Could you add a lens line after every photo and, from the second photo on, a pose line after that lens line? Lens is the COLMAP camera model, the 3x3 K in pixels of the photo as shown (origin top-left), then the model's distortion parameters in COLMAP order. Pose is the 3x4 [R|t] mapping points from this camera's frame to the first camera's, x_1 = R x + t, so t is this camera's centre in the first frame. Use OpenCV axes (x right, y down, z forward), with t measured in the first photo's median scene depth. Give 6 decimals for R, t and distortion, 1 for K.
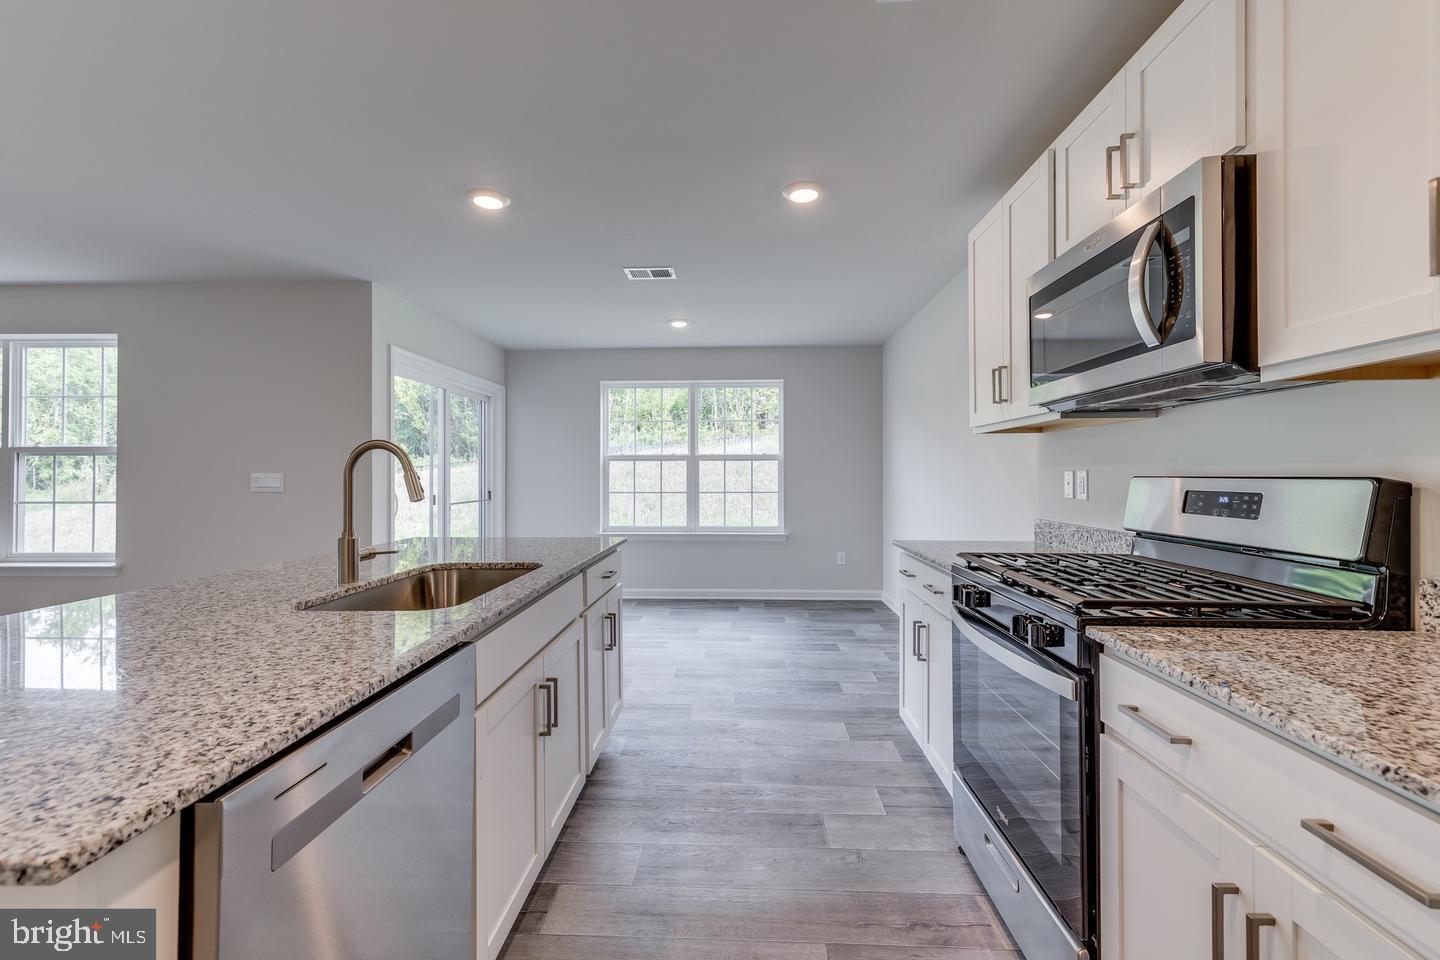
lens RADIAL K [[607.4, 0, 722.3], [0, 607.4, 475.9], [0, 0, 1]] dist [0.013329, 0.000178]
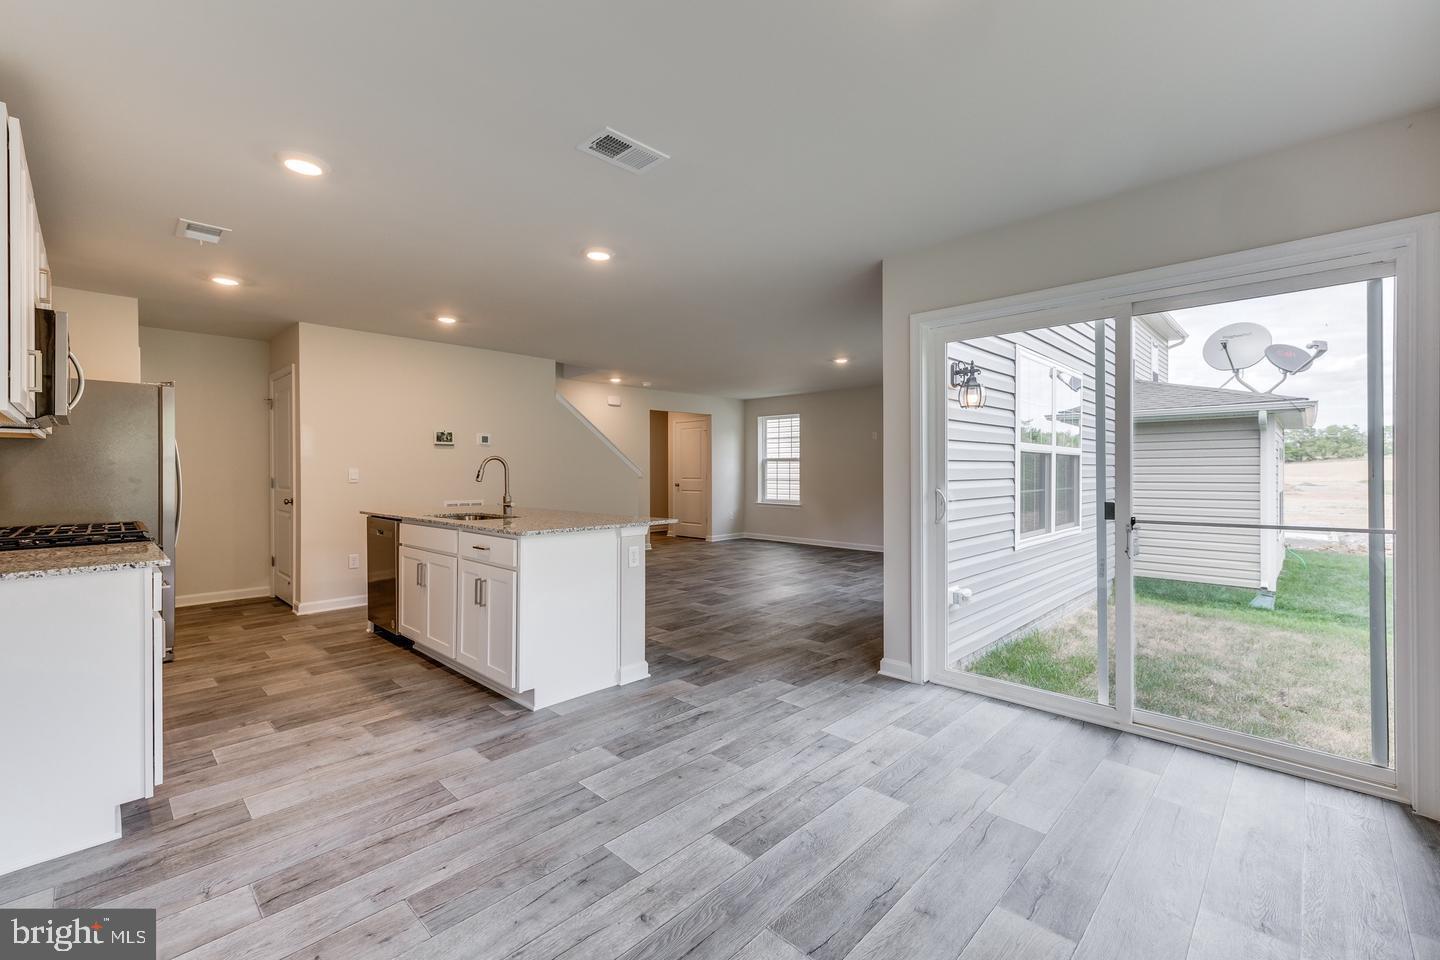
lens RADIAL K [[607.4, 0, 718.0], [0, 607.4, 471.7], [0, 0, 1]] dist [0.013329, 0.000178]
pose [[-0.668559, 0.005347, -0.743640, 0.164779], [0.002427, 0.999985, 0.005008, -0.001362], [0.743655, 0.001543, -0.668562, 0.842231]]
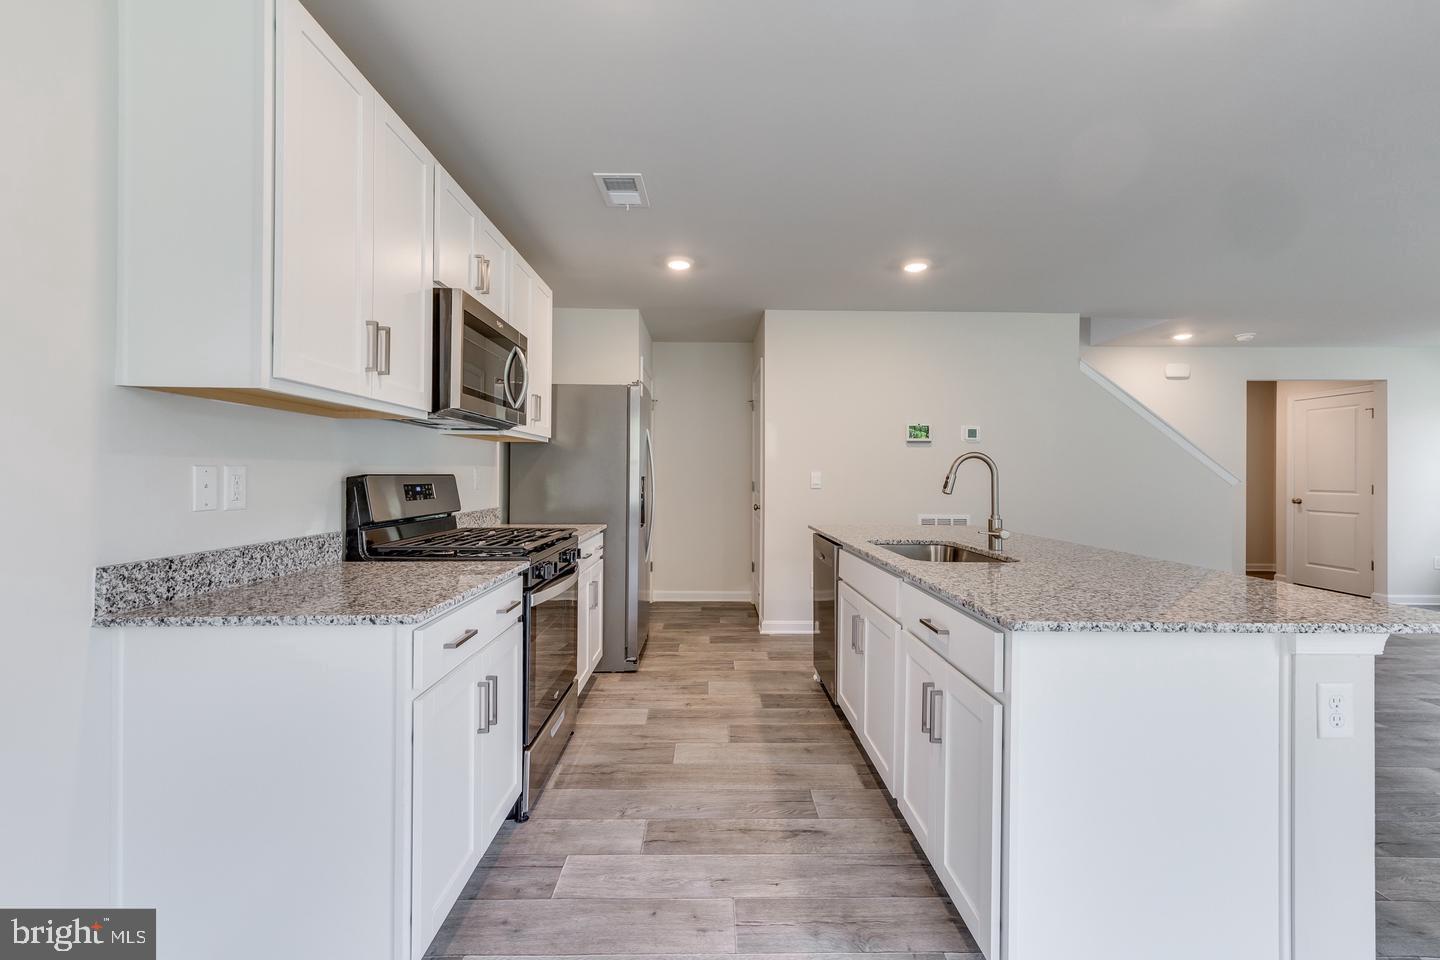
lens RADIAL K [[607.4, 0, 720.1], [0, 607.4, 471.1], [0, 0, 1]] dist [0.013329, 0.000178]
pose [[-0.998350, -0.004351, -0.057249, 0.032972], [-0.004204, 0.999988, -0.002696, -0.001415], [0.057260, -0.002451, -0.998356, 0.623604]]
